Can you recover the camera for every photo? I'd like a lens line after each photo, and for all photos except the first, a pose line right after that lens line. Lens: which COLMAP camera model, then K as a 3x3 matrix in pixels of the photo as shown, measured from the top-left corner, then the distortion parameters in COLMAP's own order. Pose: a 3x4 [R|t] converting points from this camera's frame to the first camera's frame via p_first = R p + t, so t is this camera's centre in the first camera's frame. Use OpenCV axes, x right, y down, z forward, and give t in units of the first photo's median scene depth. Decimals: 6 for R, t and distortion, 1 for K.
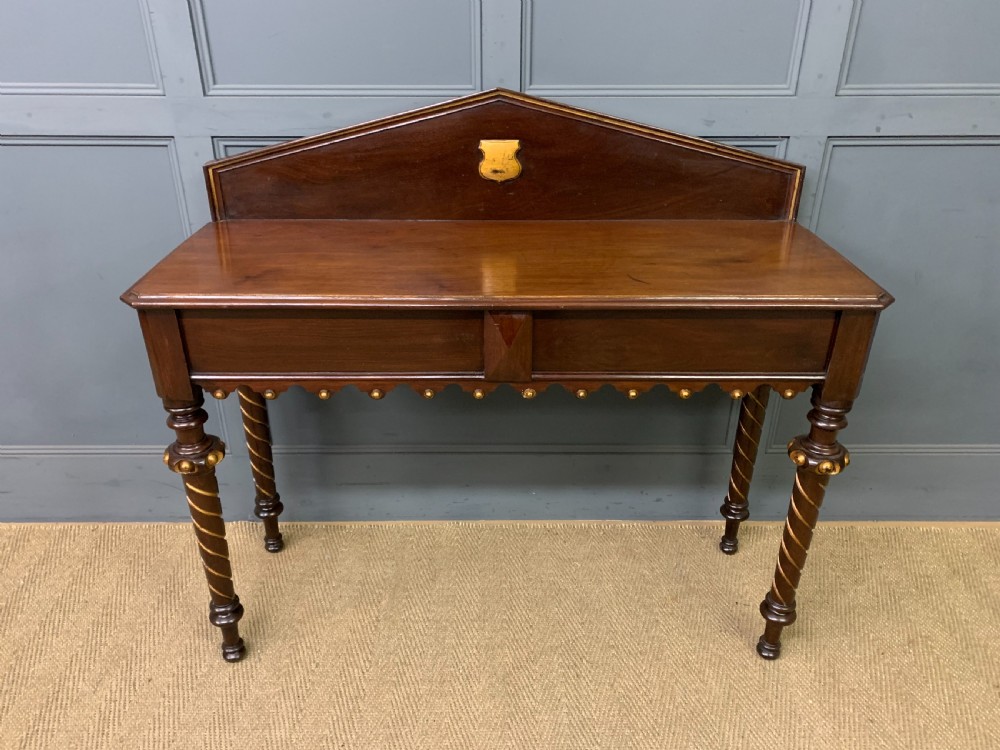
lens RADIAL K [[772.8, 0, 491.1], [0, 772.8, 370.5], [0, 0, 1]] dist [0.012392, 0.002538]
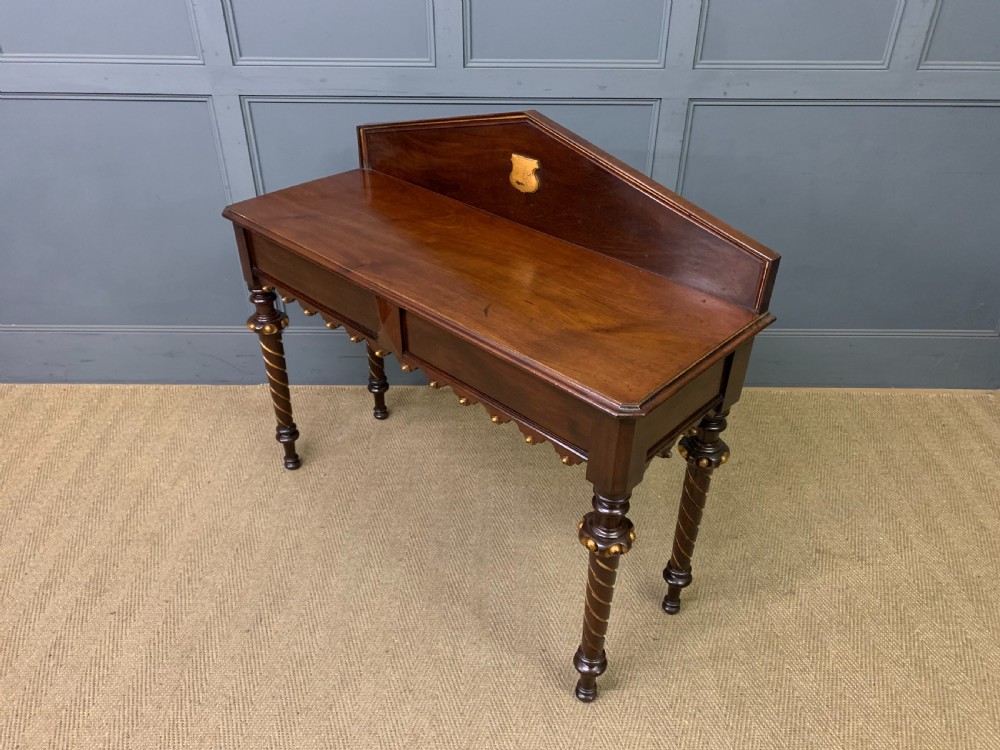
lens RADIAL K [[775.4, 0, 502.3], [0, 775.4, 373.0], [0, 0, 1]] dist [0.017095, -0.006819]
pose [[0.999978, 0.006210, 0.002535, 0.103130], [-0.006457, 0.993557, 0.113149, 0.027109], [-0.001816, -0.113163, 0.993575, -0.420692]]
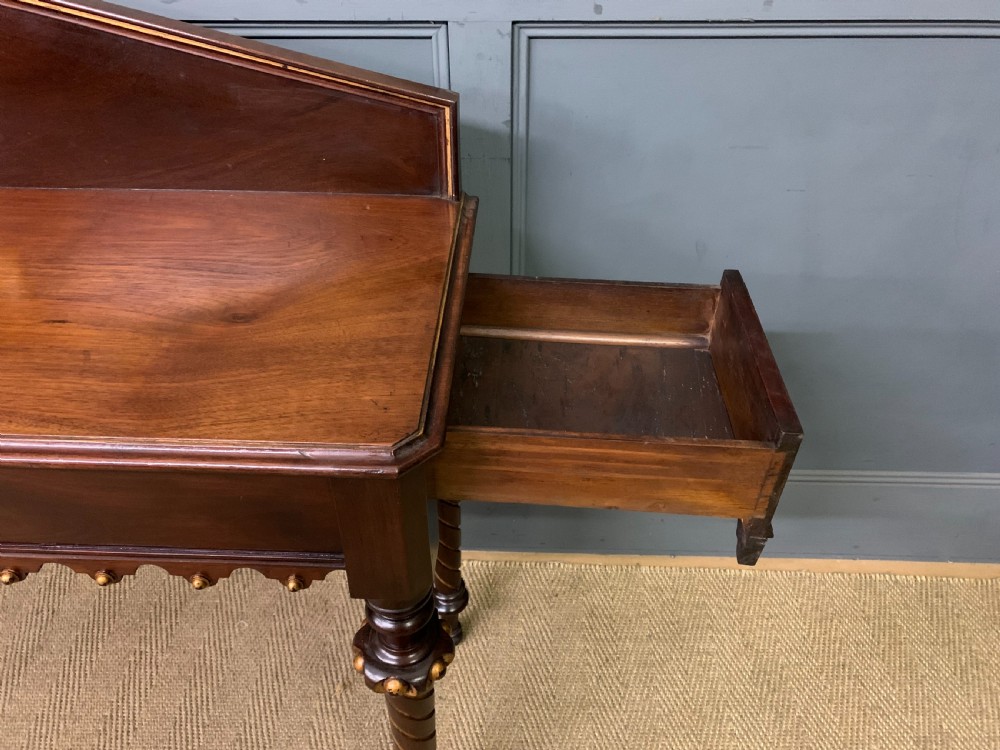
lens RADIAL K [[780.3, 0, 493.0], [0, 780.3, 373.5], [0, 0, 1]] dist [0.005391, 0.001875]
pose [[0.999438, 0.016068, -0.029412, 0.440345], [-0.009979, 0.980447, 0.196531, -0.159293], [0.031995, -0.196127, 0.980056, 0.379112]]
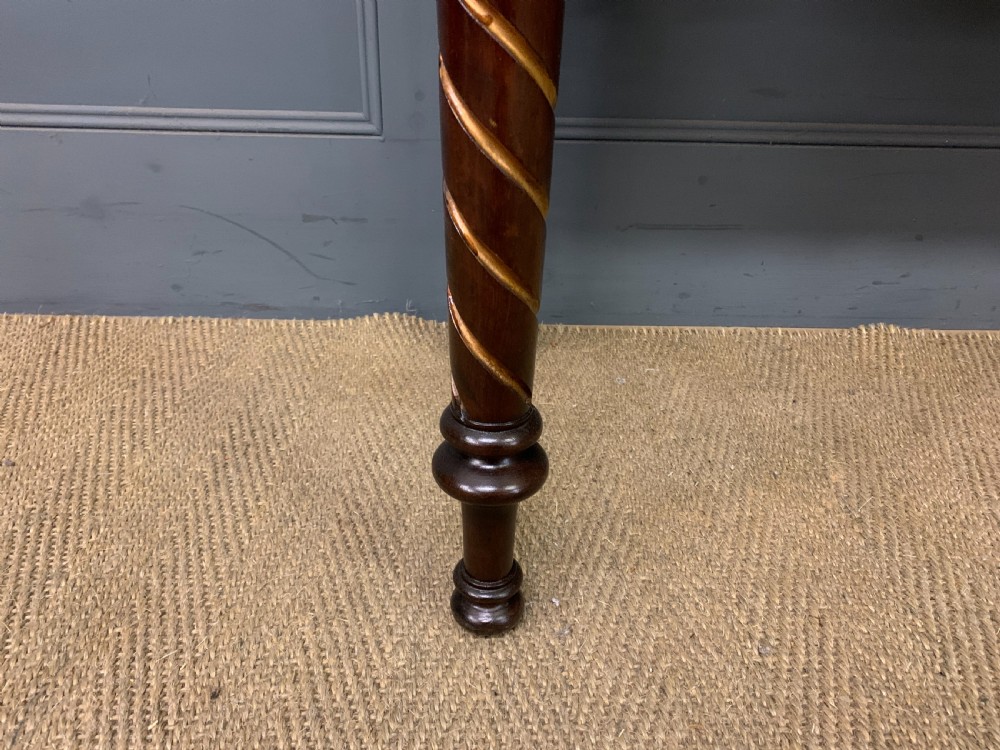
lens RADIAL K [[775.4, 0, 502.3], [0, 775.4, 373.0], [0, 0, 1]] dist [0.017095, -0.006819]
pose [[0.999496, 0.017668, 0.026380, -0.342227], [-0.018530, 0.999290, 0.032812, 0.268440], [-0.025781, -0.033284, 0.999113, 0.712213]]
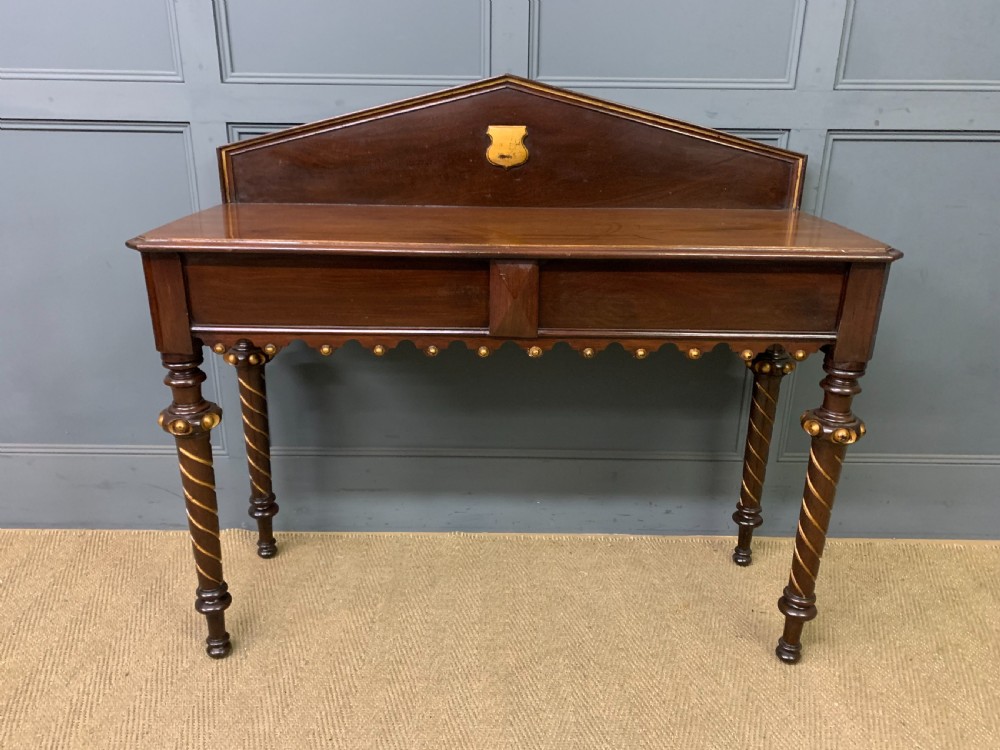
lens RADIAL K [[773.7, 0, 493.1], [0, 773.7, 366.1], [0, 0, 1]] dist [0.014284, -0.001877]
pose [[0.999919, 0.012187, -0.003548, -0.000213], [-0.012546, 0.991353, -0.130622, 0.146937], [0.001925, 0.130656, 0.991426, 0.024065]]
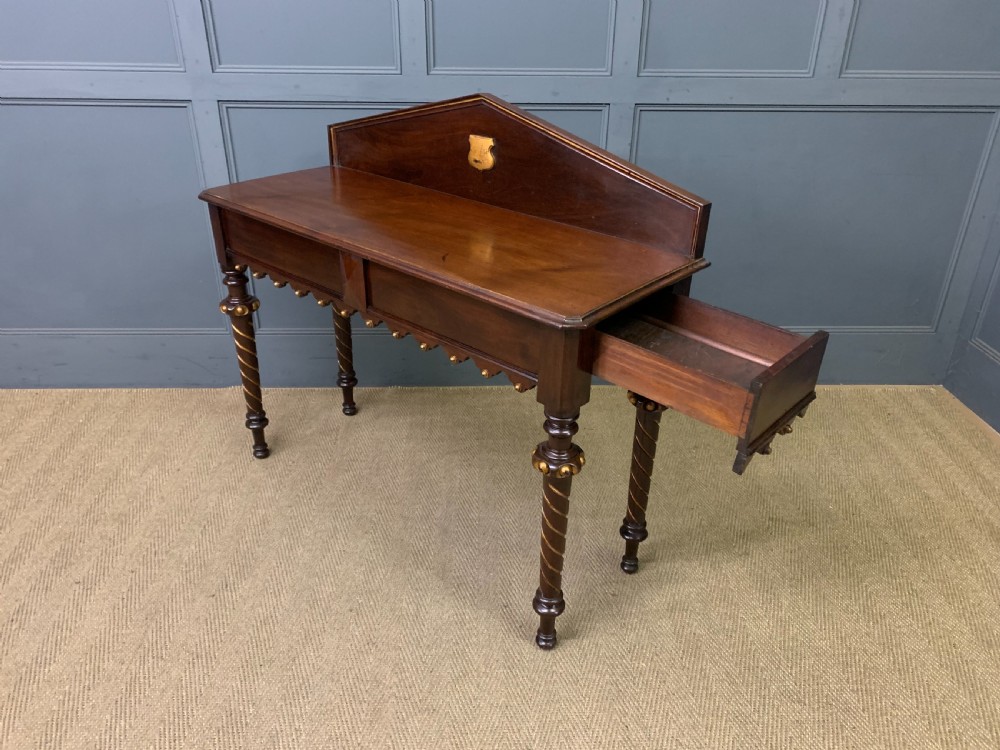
lens RADIAL K [[776.5, 0, 503.0], [0, 776.5, 369.1], [0, 0, 1]] dist [0.013015, 0.000228]
pose [[0.999476, -0.003788, 0.032143, 0.129407], [0.003459, 0.999941, 0.010271, 0.192648], [-0.032180, -0.010154, 0.999430, -0.494447]]
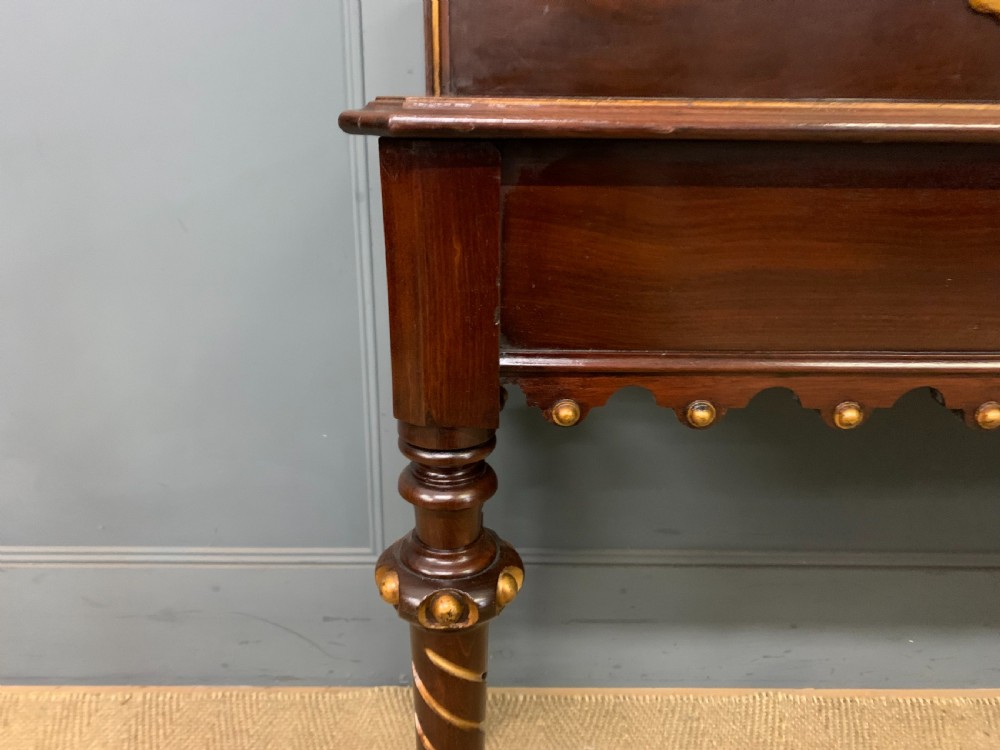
lens RADIAL K [[771.2, 0, 486.0], [0, 771.2, 375.9], [0, 0, 1]] dist [0.012694, -0.004027]
pose [[0.999967, 0.007573, 0.002964, -0.322189], [-0.007160, 0.992680, -0.120561, 0.048019], [-0.003856, 0.120536, 0.992701, 0.526940]]
